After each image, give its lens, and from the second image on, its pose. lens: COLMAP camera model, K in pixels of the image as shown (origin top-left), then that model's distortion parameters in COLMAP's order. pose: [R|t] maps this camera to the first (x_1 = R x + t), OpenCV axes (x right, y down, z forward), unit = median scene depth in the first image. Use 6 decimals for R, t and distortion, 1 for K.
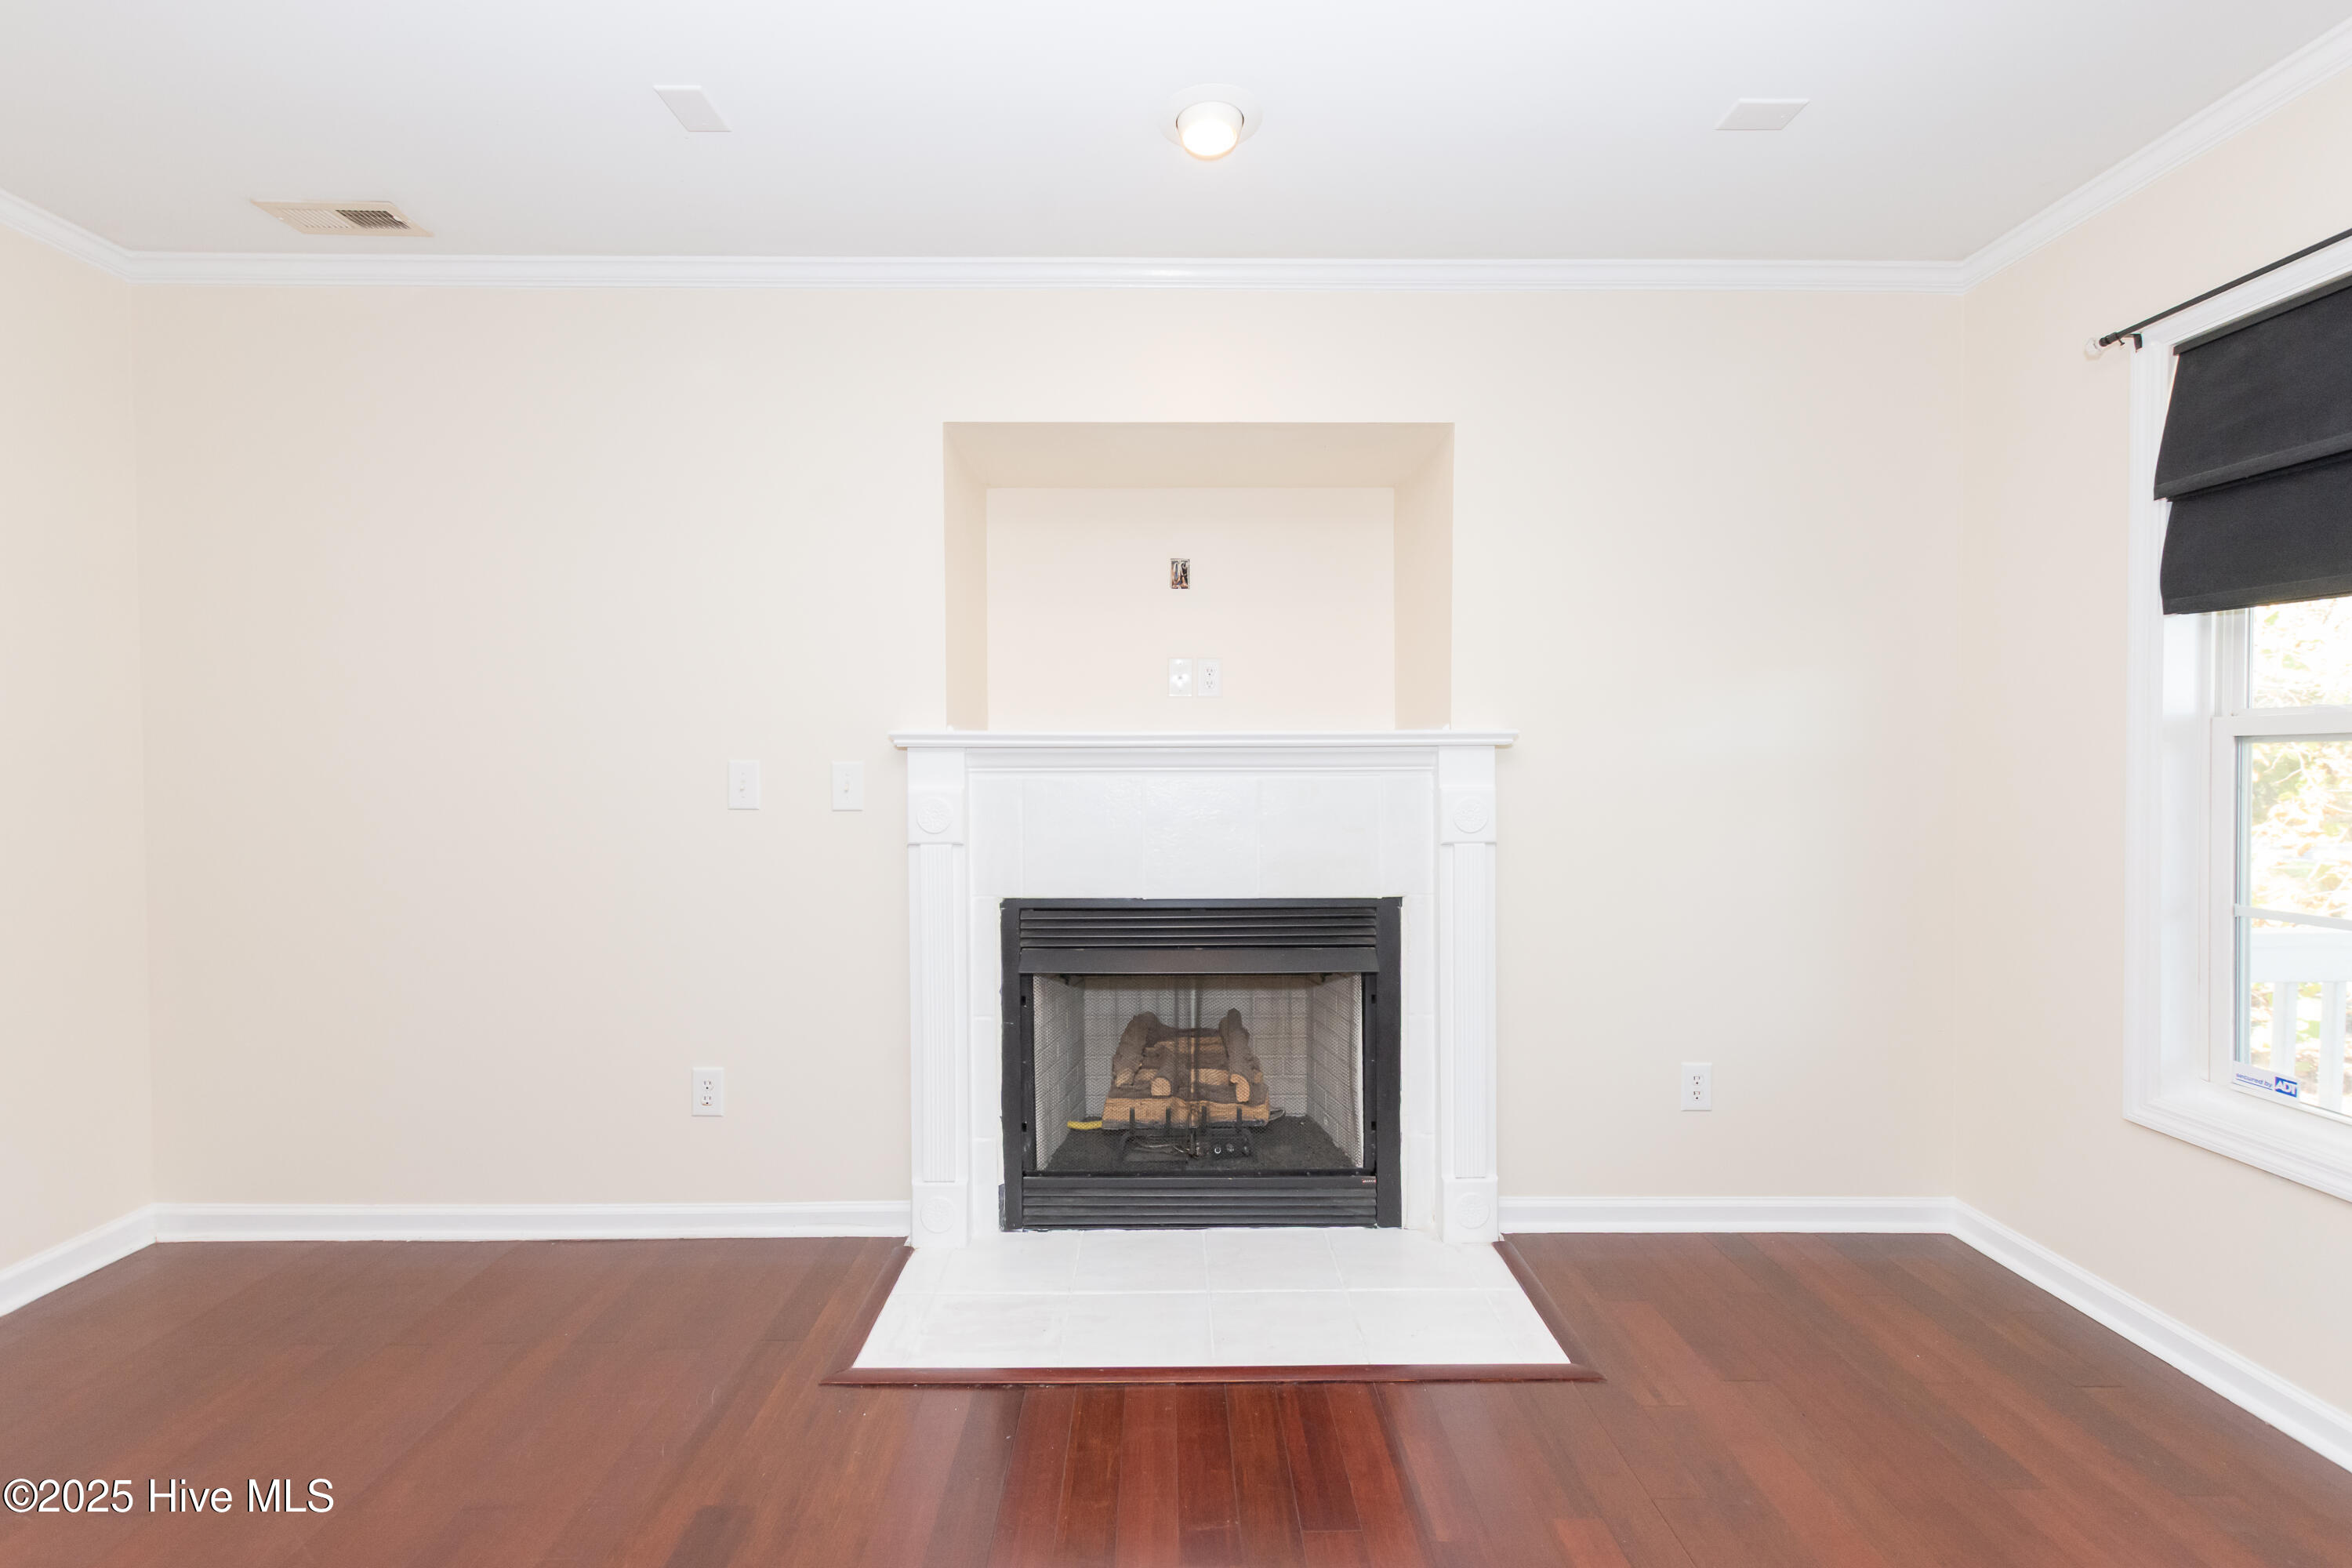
lens RADIAL K [[1013.4, 0, 1156.9], [0, 1013.4, 782.6], [0, 0, 1]] dist [0.002584, -0.001004]
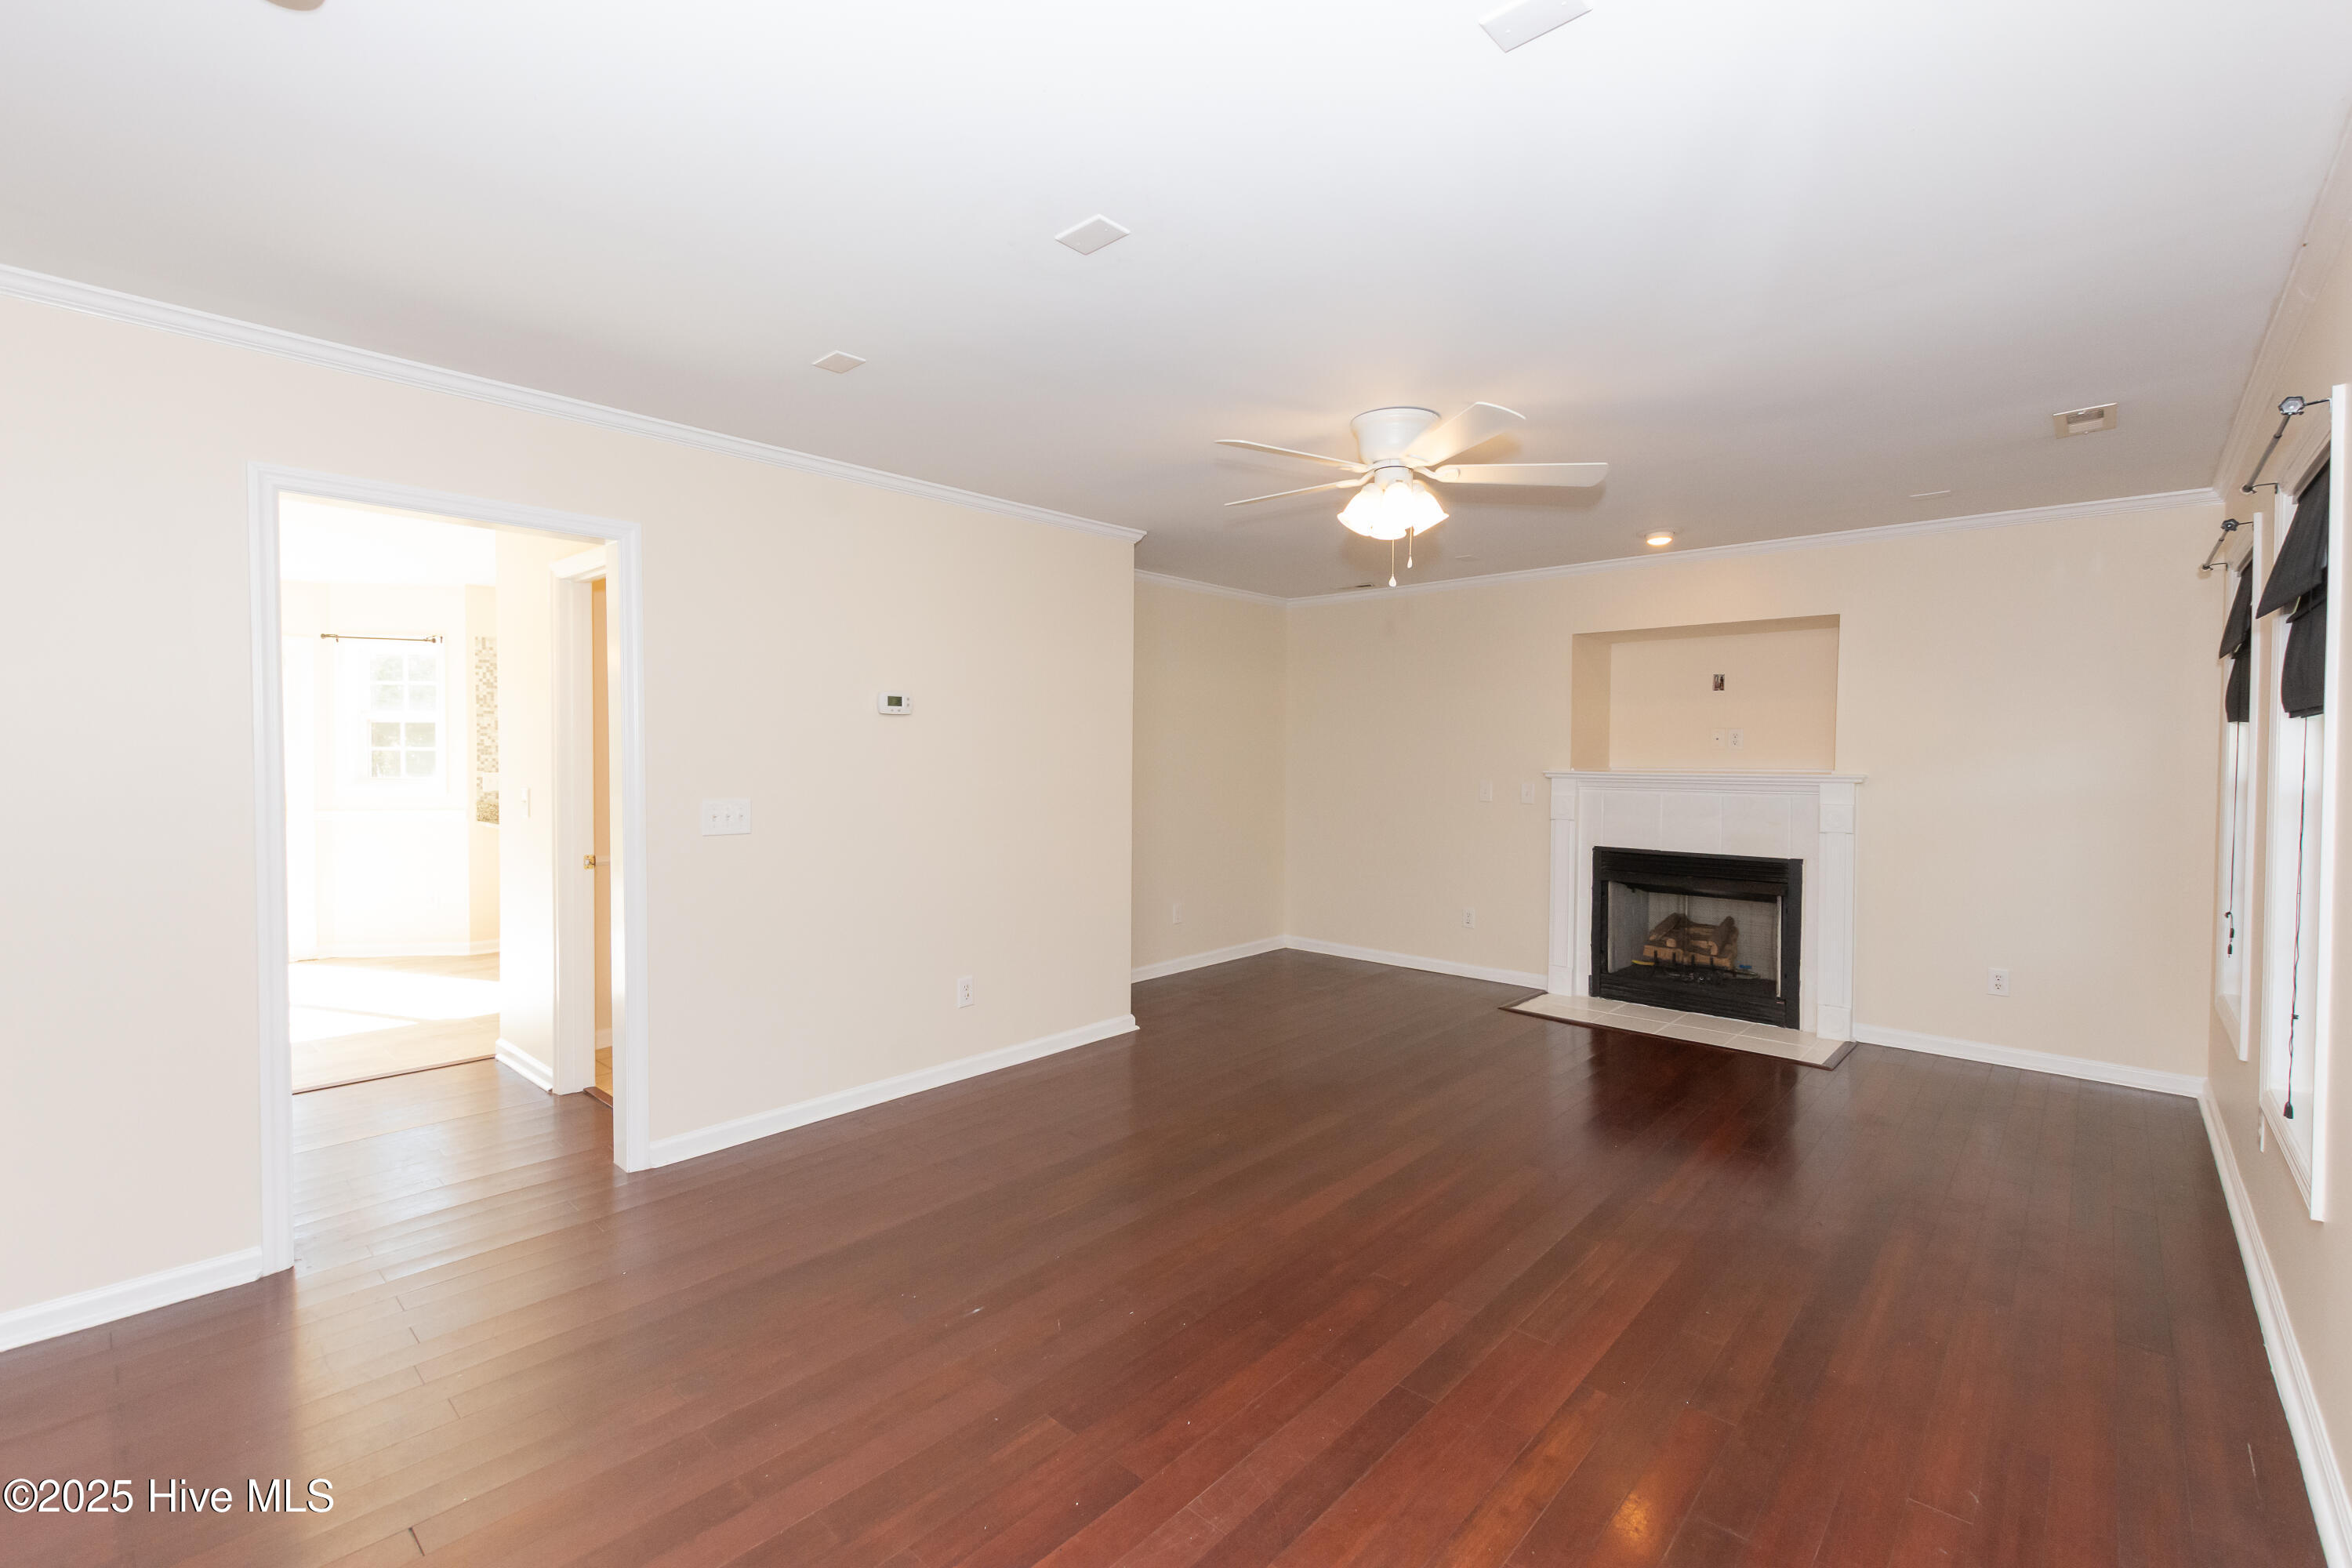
lens RADIAL K [[1013.4, 0, 1154.3], [0, 1013.4, 777.5], [0, 0, 1]] dist [0.002584, -0.001004]
pose [[0.715277, 0.023704, -0.698439, 0.689875], [-0.023589, 0.999674, 0.009770, -0.032108], [0.698443, 0.009488, 0.715603, -1.225582]]
